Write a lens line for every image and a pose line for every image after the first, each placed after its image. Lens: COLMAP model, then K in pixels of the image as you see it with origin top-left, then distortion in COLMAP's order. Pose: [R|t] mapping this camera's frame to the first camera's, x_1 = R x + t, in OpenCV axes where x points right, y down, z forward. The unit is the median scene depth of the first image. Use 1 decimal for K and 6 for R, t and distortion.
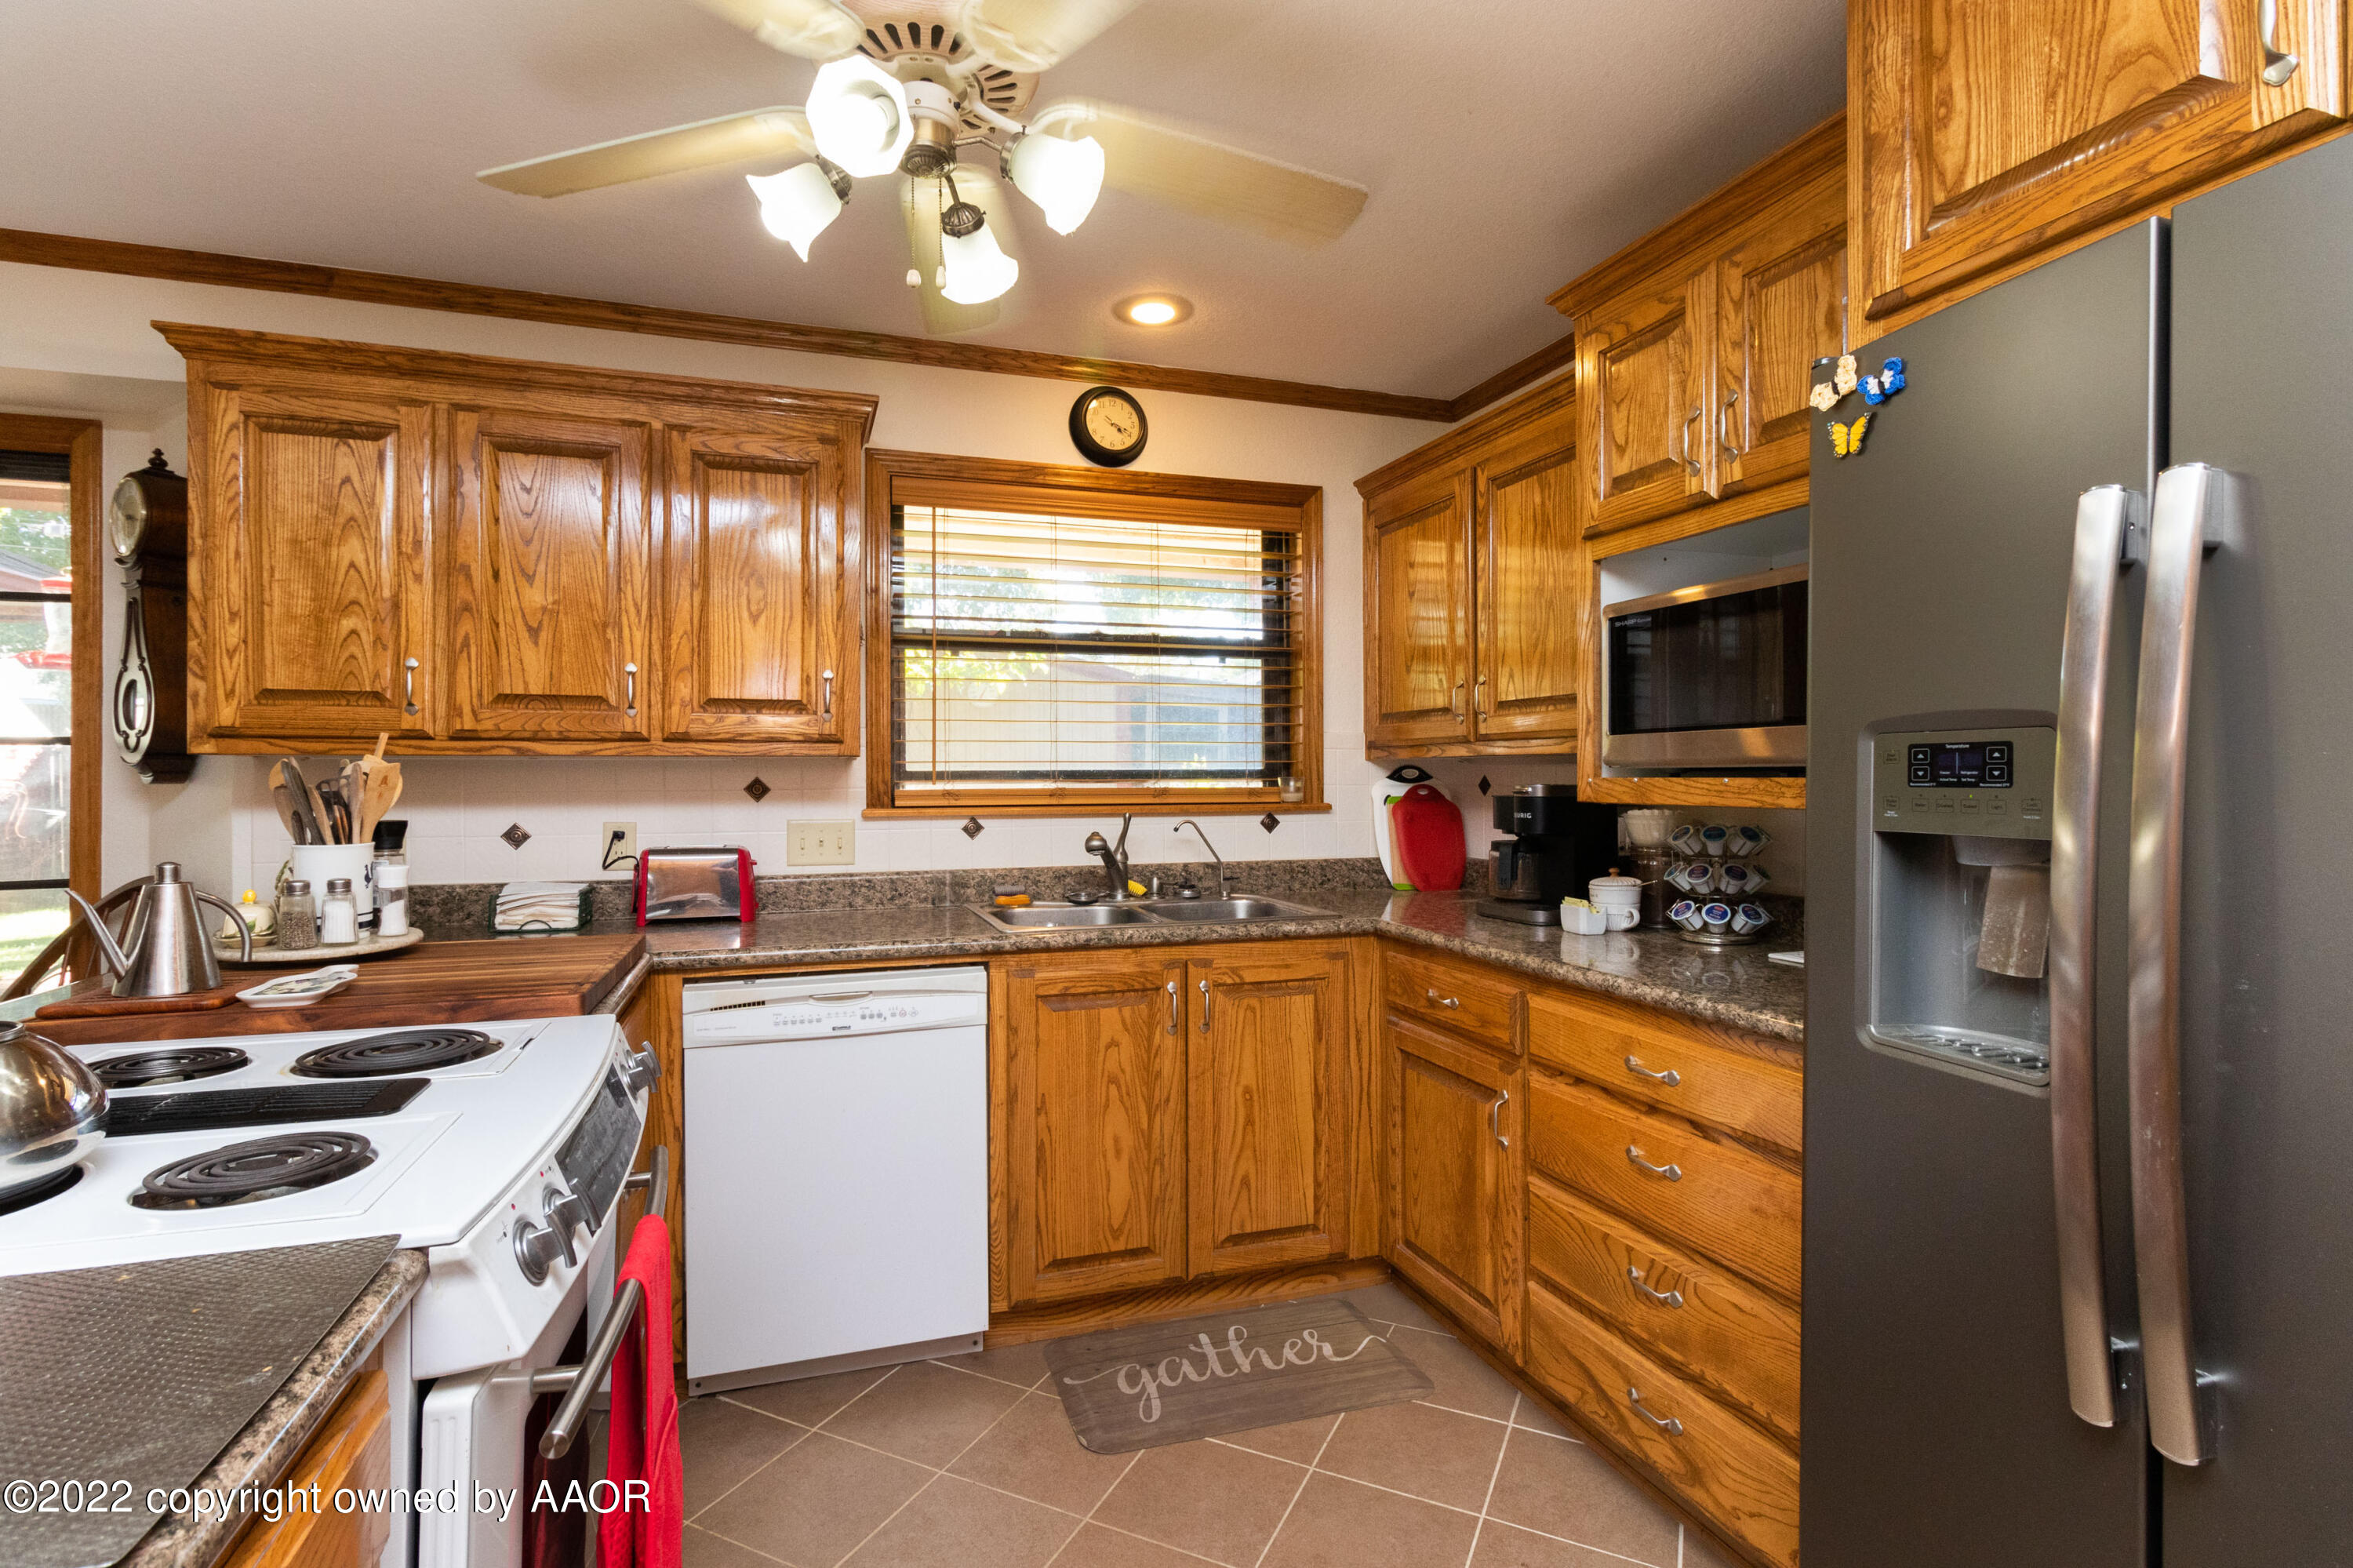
lens RADIAL K [[1116.0, 0, 1154.0], [0, 1116.0, 773.8], [0, 0, 1]] dist [0.003110, 0.001052]
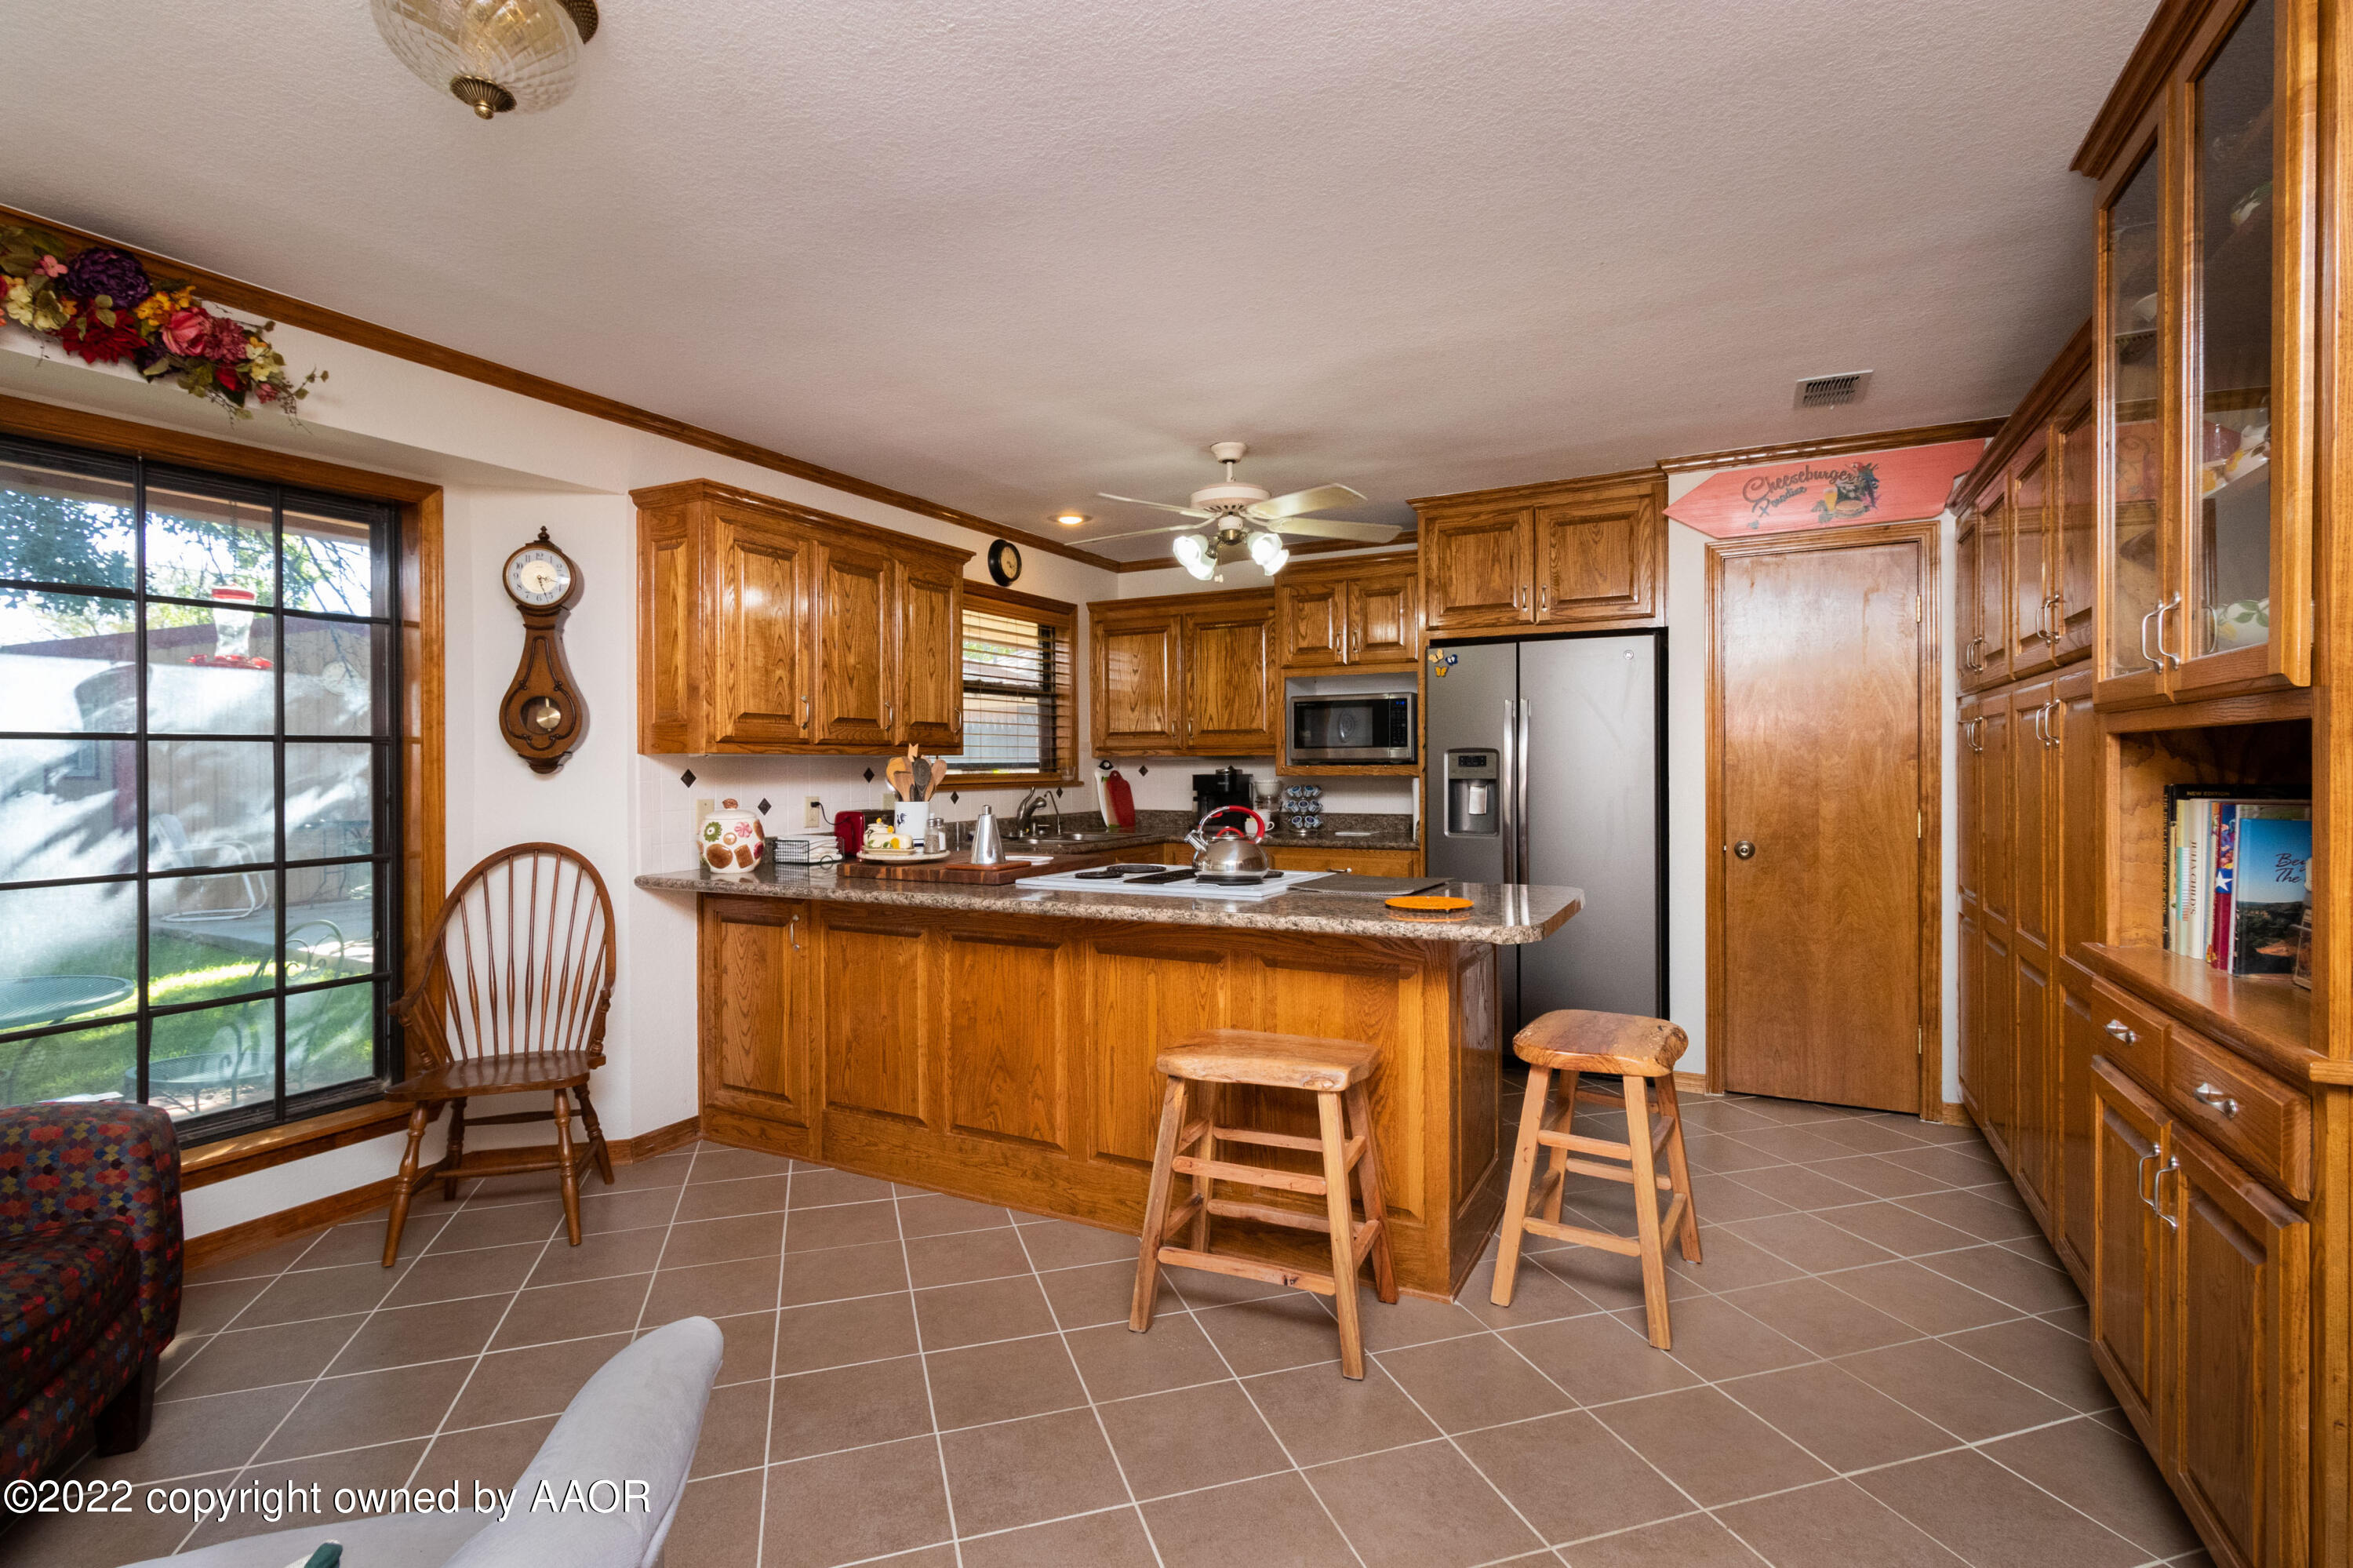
lens RADIAL K [[1116.0, 0, 1154.0], [0, 1116.0, 773.8], [0, 0, 1]] dist [0.003110, 0.001052]
pose [[0.720545, -0.007288, 0.693370, -1.124733], [0.002404, 0.999965, 0.008012, 0.000823], [-0.693404, -0.004107, 0.720538, -0.426075]]
